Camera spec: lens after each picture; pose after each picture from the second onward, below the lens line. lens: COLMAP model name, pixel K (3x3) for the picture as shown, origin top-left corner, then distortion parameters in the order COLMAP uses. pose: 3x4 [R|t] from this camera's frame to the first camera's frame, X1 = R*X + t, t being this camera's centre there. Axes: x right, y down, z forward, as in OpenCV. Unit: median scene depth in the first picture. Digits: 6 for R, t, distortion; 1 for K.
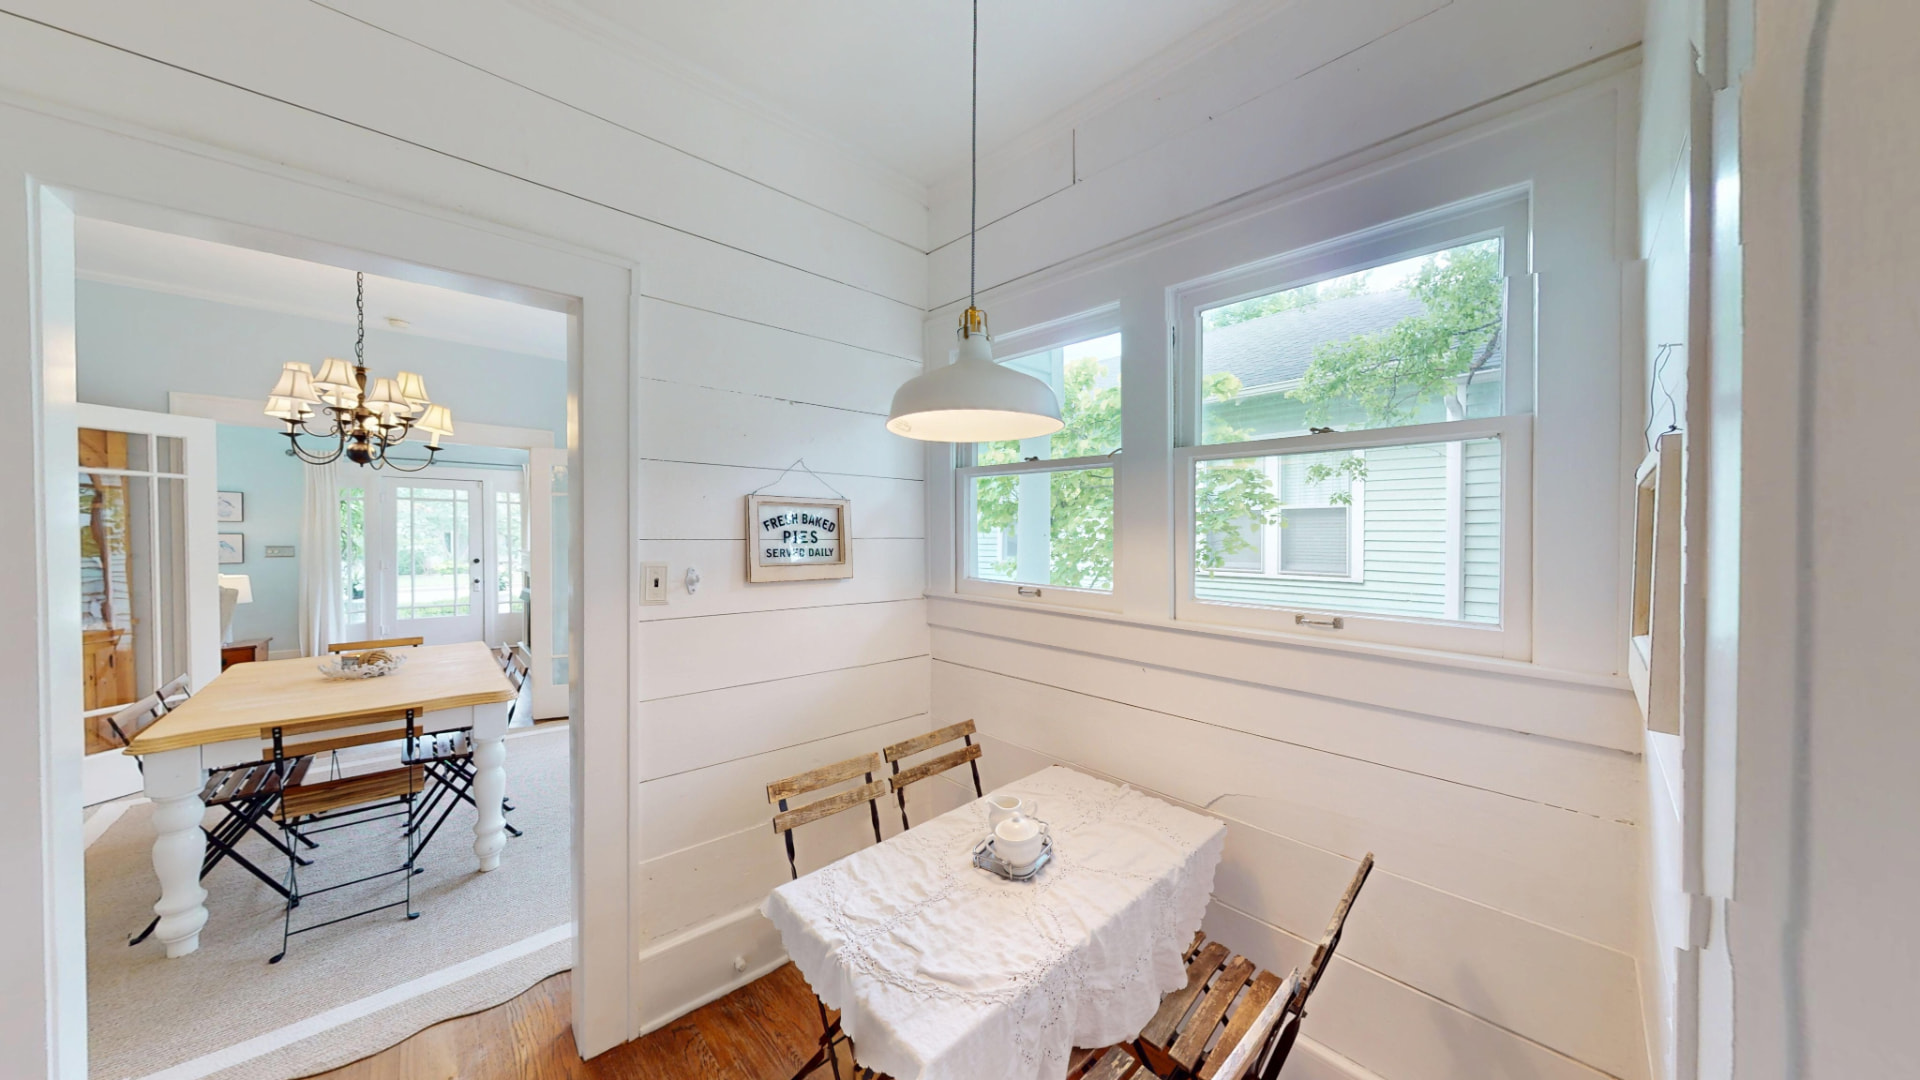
lens RADIAL K [[585.5, 0, 969.4], [0, 585.5, 544.9], [0, 0, 1]] dist [-0.001543, -0.000048]
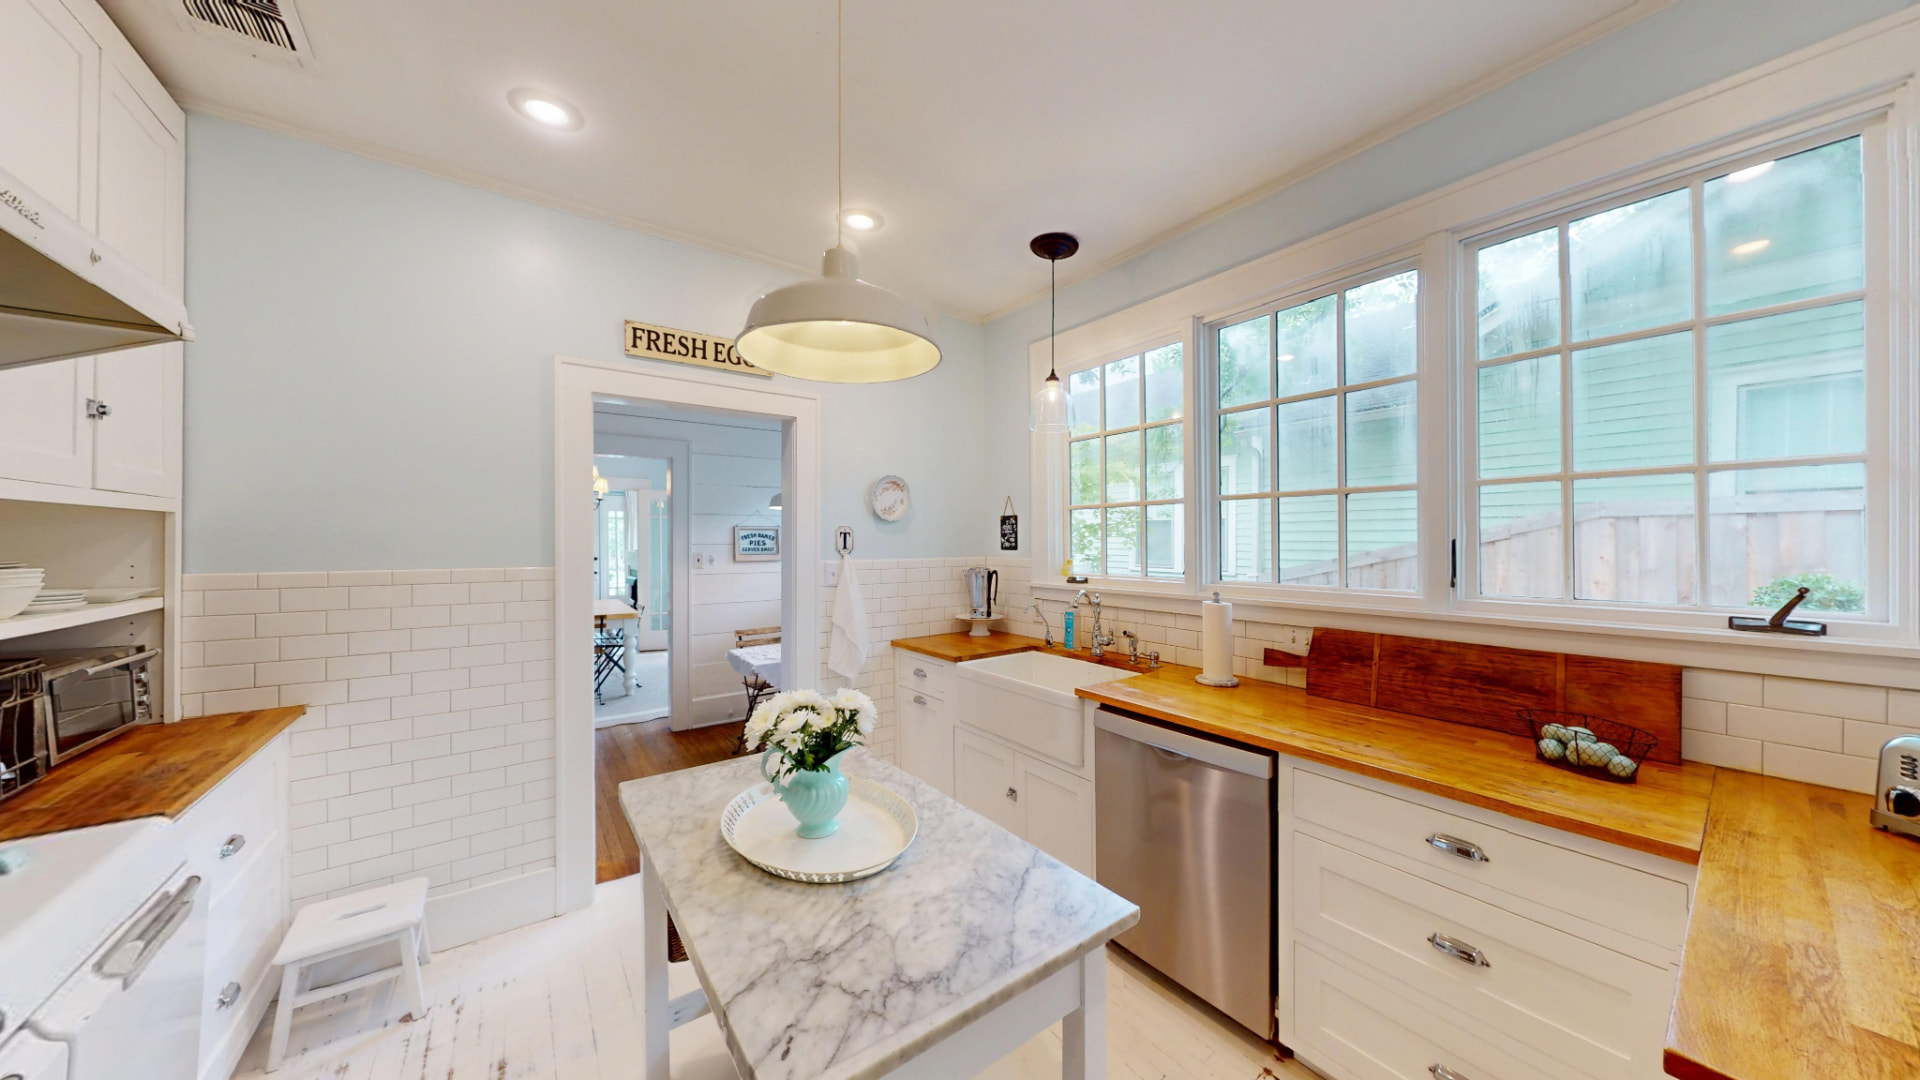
lens RADIAL K [[585.5, 0, 969.4], [0, 585.5, 544.9], [0, 0, 1]] dist [-0.001543, -0.000048]
pose [[0.995518, -0.002028, -0.094546, 0.817860], [0.001553, 0.999986, -0.005092, 0.008446], [0.094555, 0.004923, 0.995507, -1.330463]]
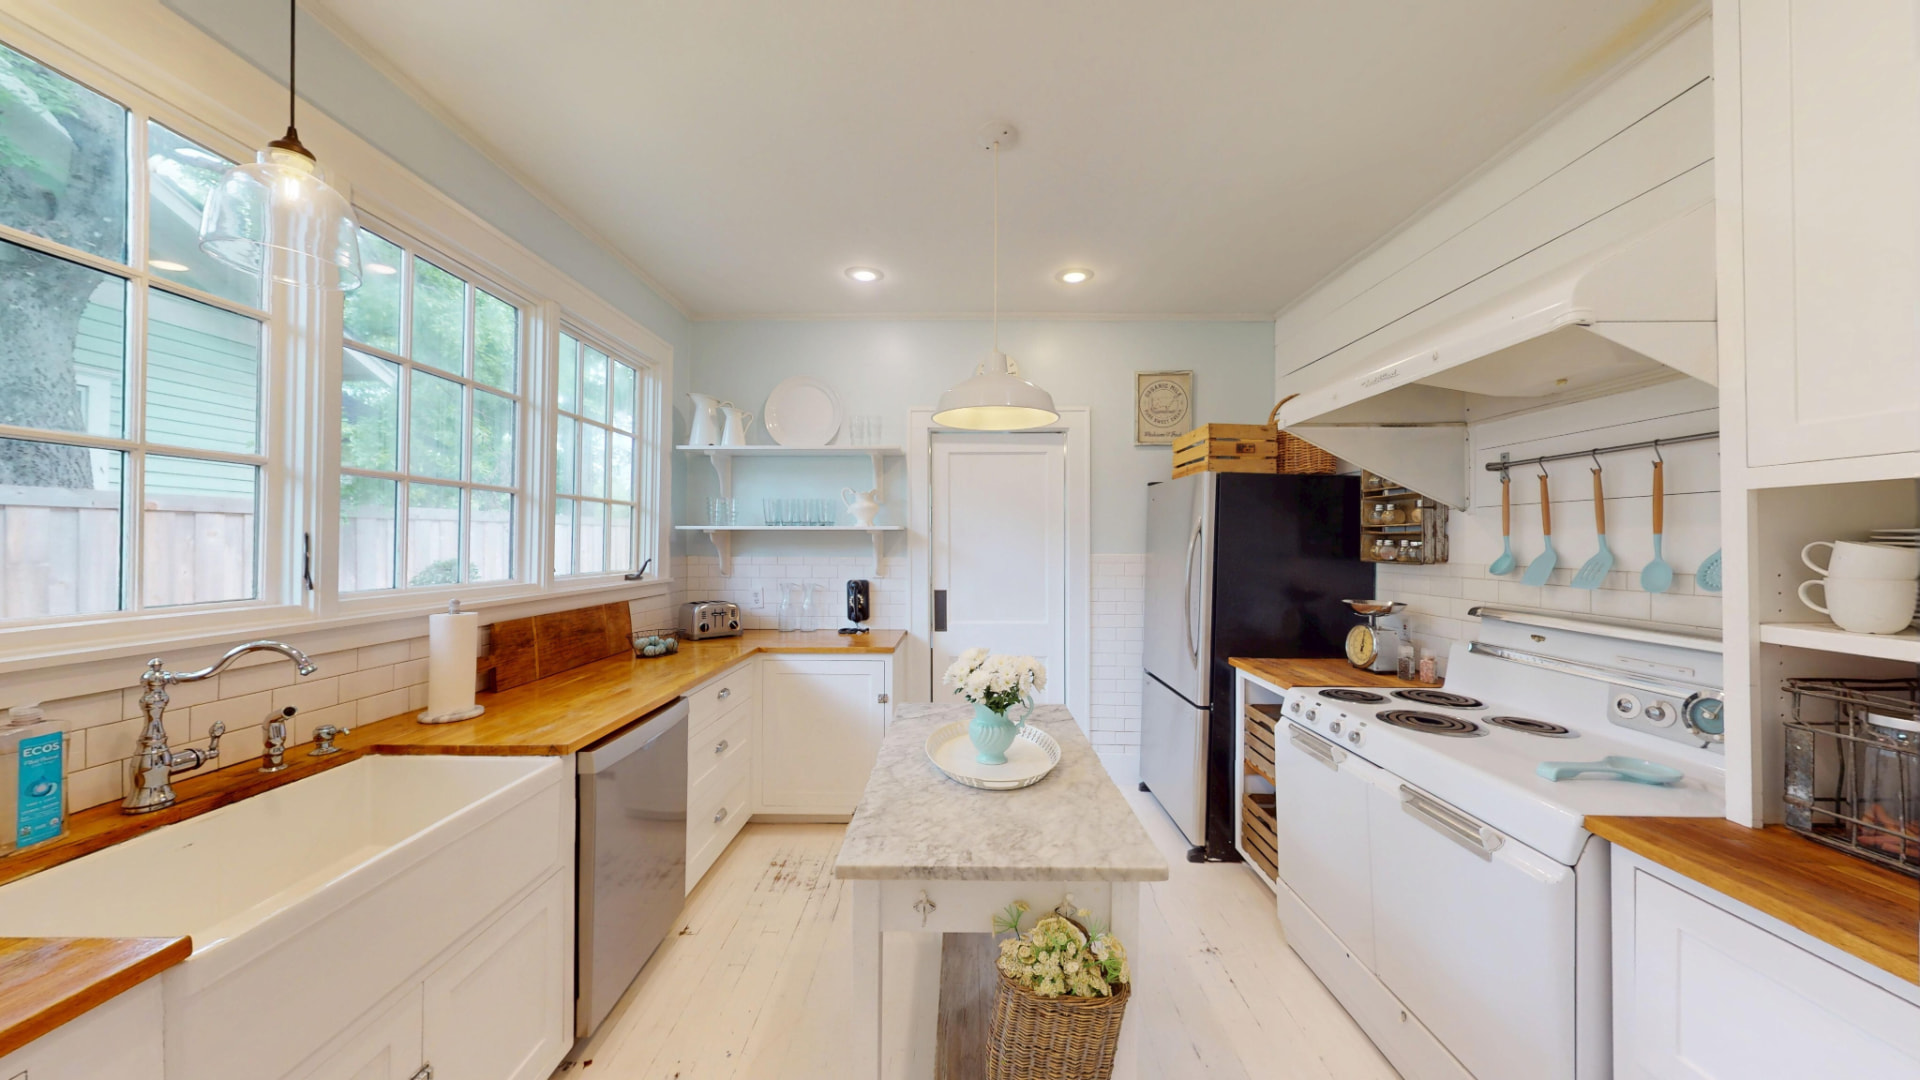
lens RADIAL K [[585.5, 0, 969.4], [0, 585.5, 544.9], [0, 0, 1]] dist [-0.001543, -0.000048]
pose [[-0.727864, -0.005268, 0.685701, -1.030364], [0.001553, 0.999955, 0.009331, 0.005153], [-0.685720, 0.007856, -0.727823, 1.662497]]
